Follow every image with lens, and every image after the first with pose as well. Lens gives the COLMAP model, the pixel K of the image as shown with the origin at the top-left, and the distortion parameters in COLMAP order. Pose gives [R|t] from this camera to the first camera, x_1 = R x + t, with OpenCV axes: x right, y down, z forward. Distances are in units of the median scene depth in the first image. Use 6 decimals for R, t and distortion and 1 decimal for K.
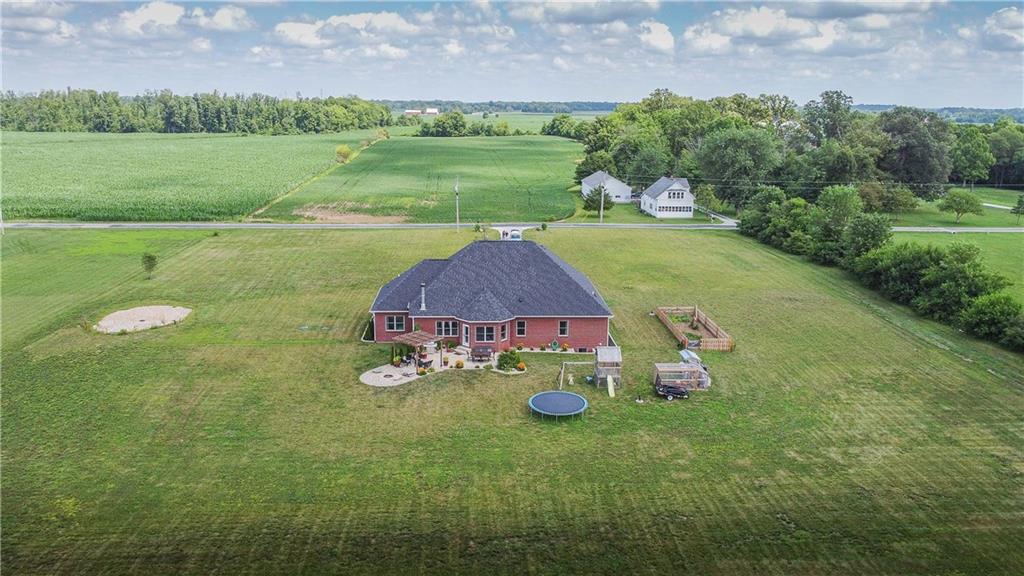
lens RADIAL K [[772.9, 0, 512.0], [0, 772.9, 288.0], [0, 0, 1]] dist [-0.000369, -0.003585]
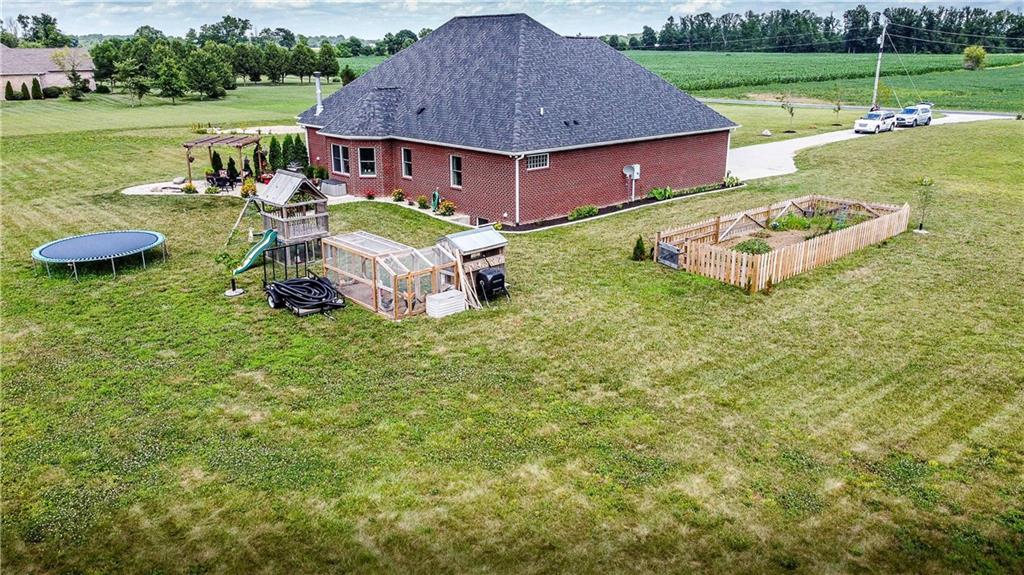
lens RADIAL K [[793.8, 0, 512.0], [0, 793.8, 287.5], [0, 0, 1]] dist [-0.004865, -0.005544]
pose [[0.635505, 0.211441, -0.742581, 0.496842], [-0.162450, 0.976860, 0.139123, 0.049664], [0.754814, 0.032218, 0.655148, 0.710771]]
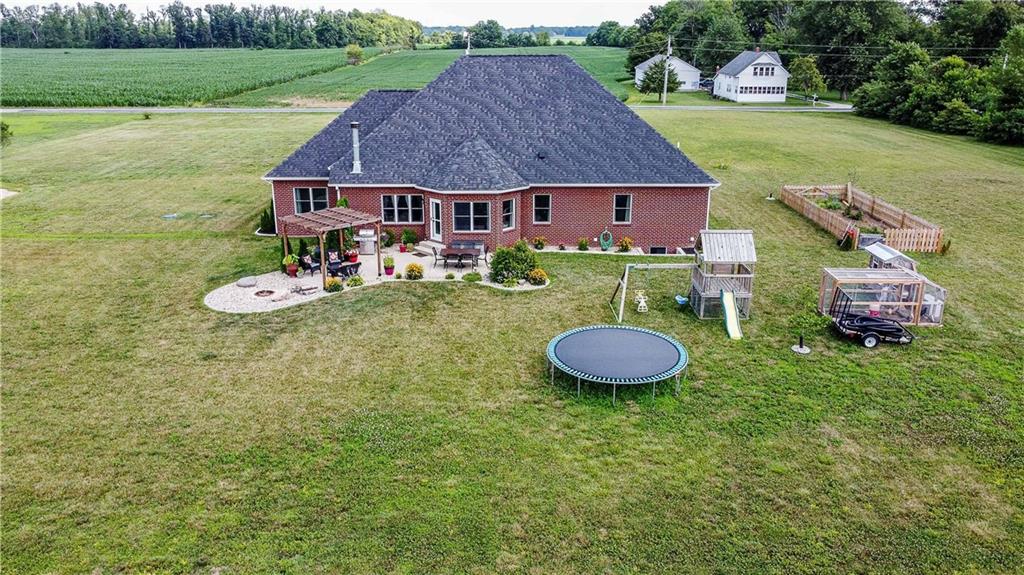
lens RADIAL K [[793.8, 0, 512.0], [0, 793.8, 287.5], [0, 0, 1]] dist [-0.004865, -0.005544]
pose [[0.998604, 0.004528, -0.052622, 0.020582], [-0.000300, 0.996787, 0.080092, 0.063928], [0.052816, -0.079964, 0.995398, 0.463163]]
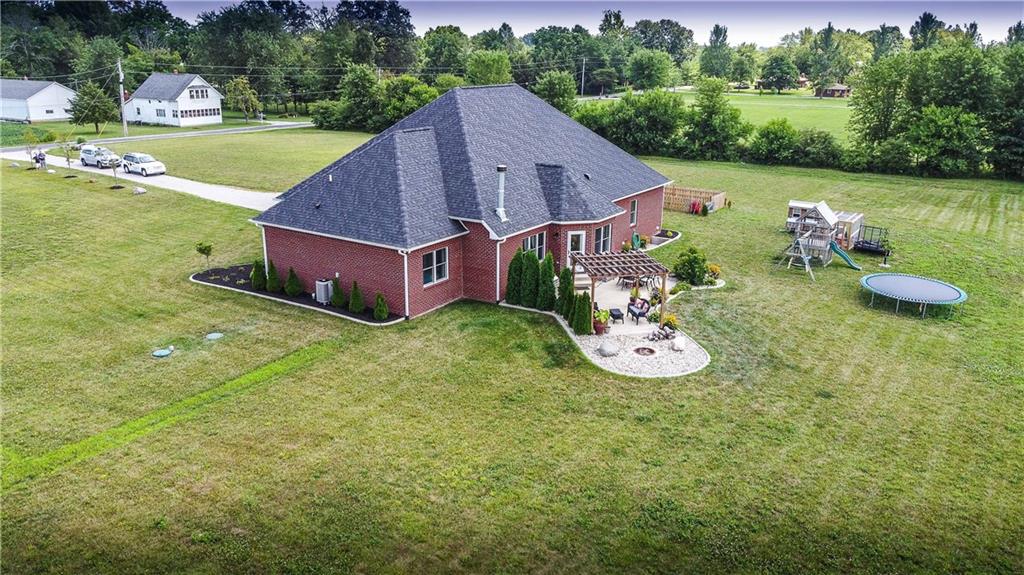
lens RADIAL K [[772.9, 0, 512.0], [0, 772.9, 287.5], [0, 0, 1]] dist [-0.000369, -0.003585]
pose [[0.603652, -0.239983, 0.760271, -0.492763], [0.183601, 0.969834, 0.160354, -0.007707], [-0.775819, 0.042789, 0.629503, 0.703530]]
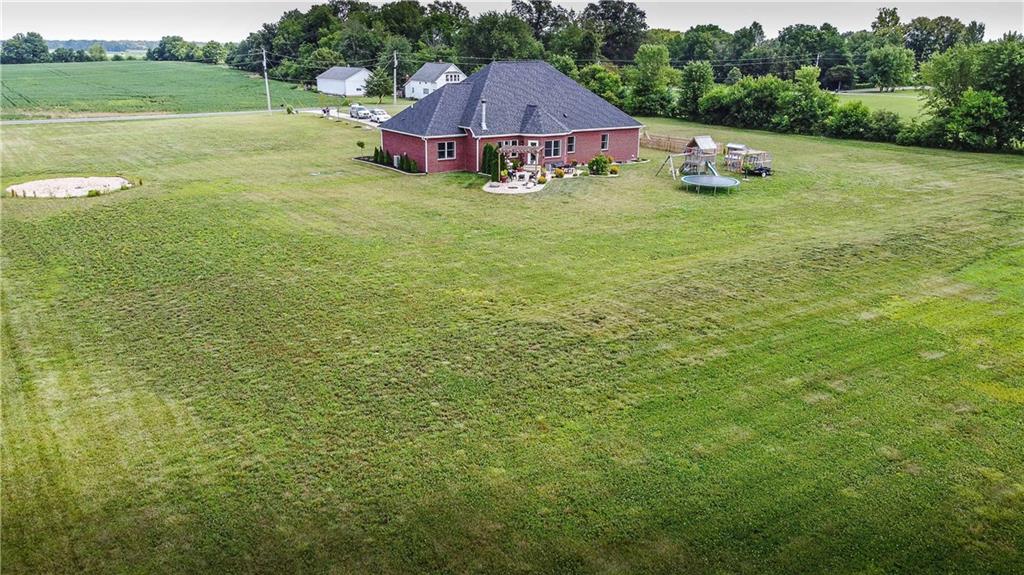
lens RADIAL K [[772.9, 0, 512.0], [0, 772.9, 287.5], [0, 0, 1]] dist [-0.000369, -0.003585]
pose [[0.863109, -0.153959, 0.480978, -0.561479], [0.118509, 0.987550, 0.103448, 0.123645], [-0.490916, -0.032287, 0.870608, 0.184921]]
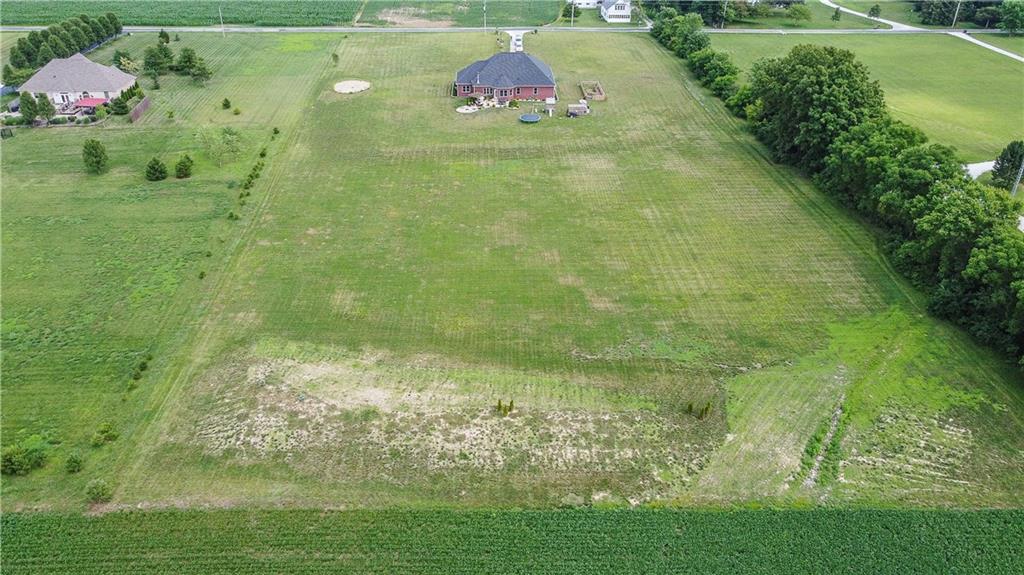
lens RADIAL K [[725.3, 0, 512.0], [0, 725.3, 287.5], [0, 0, 1]] dist [0.001921, -0.000316]
pose [[0.999904, 0.003810, -0.013357, 0.025250], [0.000408, 0.953179, 0.302406, -0.049676], [0.013884, -0.302383, 0.953085, -1.392025]]
